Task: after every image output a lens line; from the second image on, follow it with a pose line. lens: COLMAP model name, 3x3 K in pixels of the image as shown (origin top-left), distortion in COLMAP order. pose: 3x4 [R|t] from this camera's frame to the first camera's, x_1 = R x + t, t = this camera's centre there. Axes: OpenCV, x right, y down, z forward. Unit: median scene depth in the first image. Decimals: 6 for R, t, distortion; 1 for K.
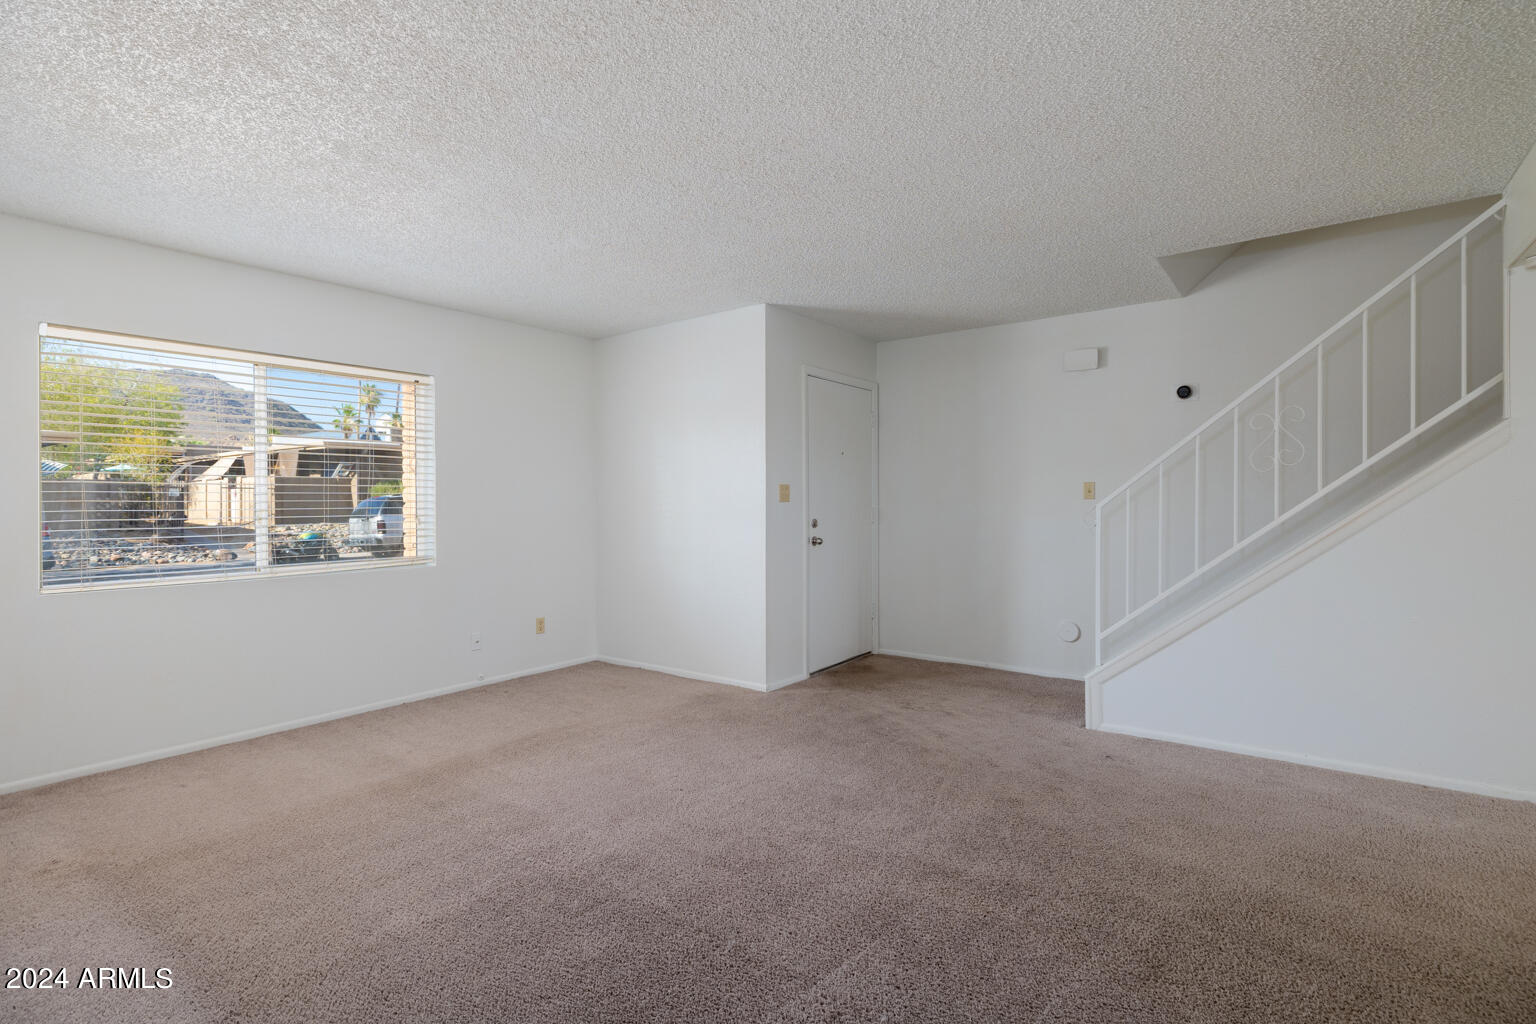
lens RADIAL K [[740.2, 0, 766.1], [0, 740.2, 508.7], [0, 0, 1]] dist [0.006762, 0.000593]
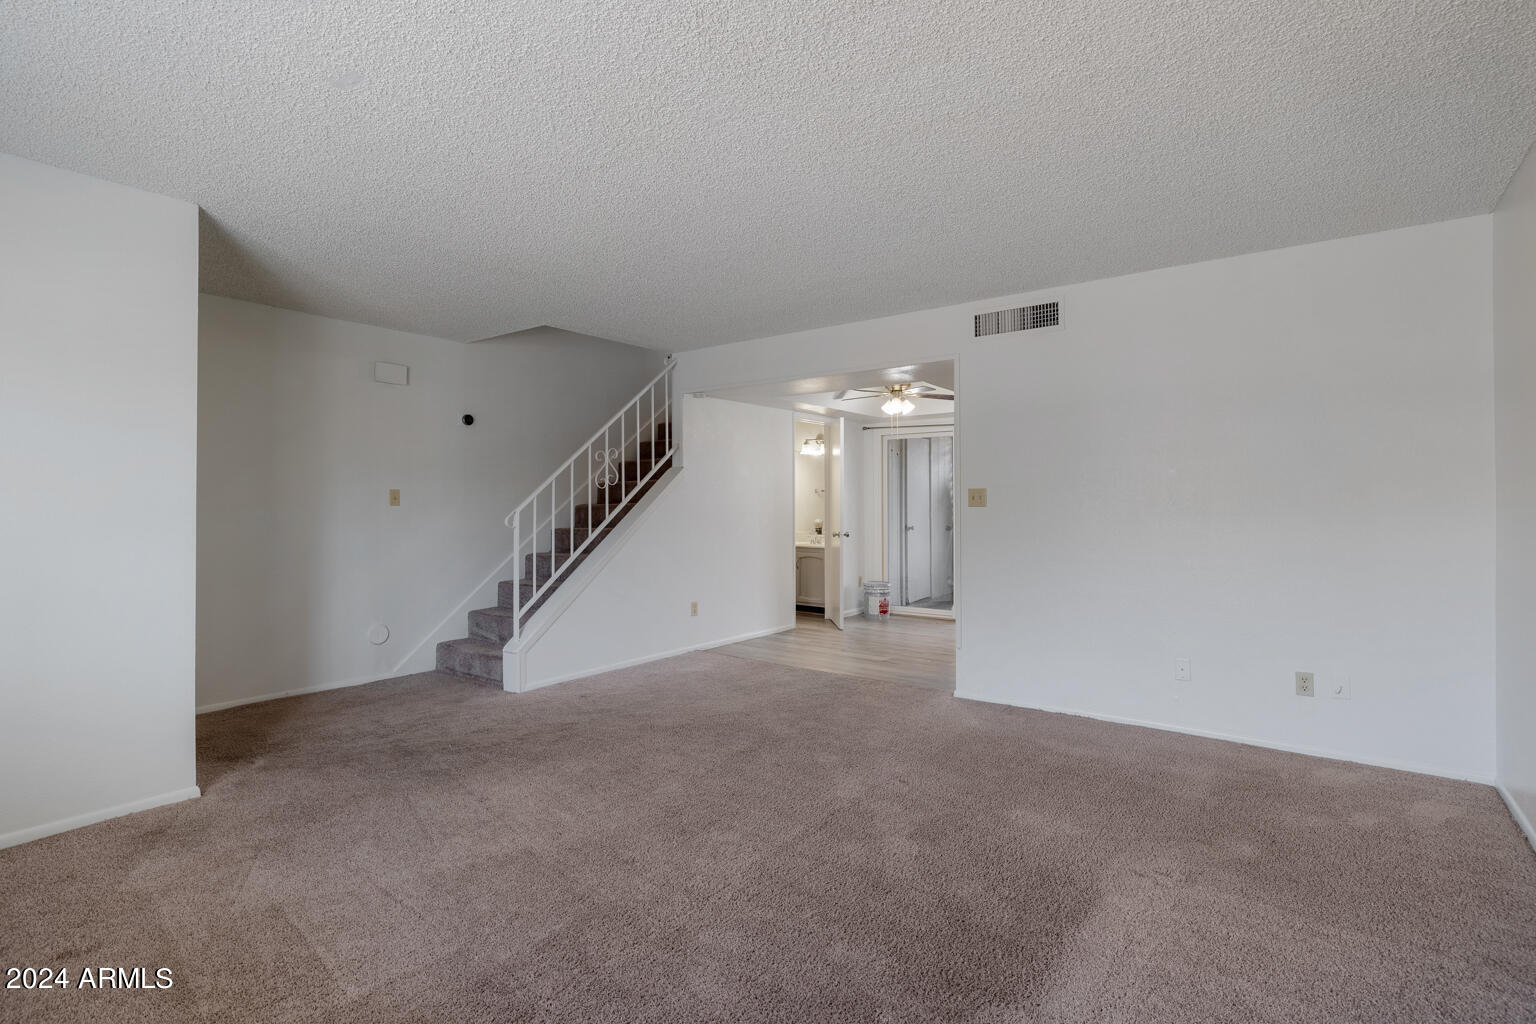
lens RADIAL K [[740.2, 0, 765.0], [0, 740.2, 508.9], [0, 0, 1]] dist [0.006762, 0.000593]
pose [[-0.008258, -0.000761, 0.999966, -0.759119], [0.007837, 0.999969, 0.000826, -0.005333], [-0.999935, 0.007844, -0.008252, 0.571654]]
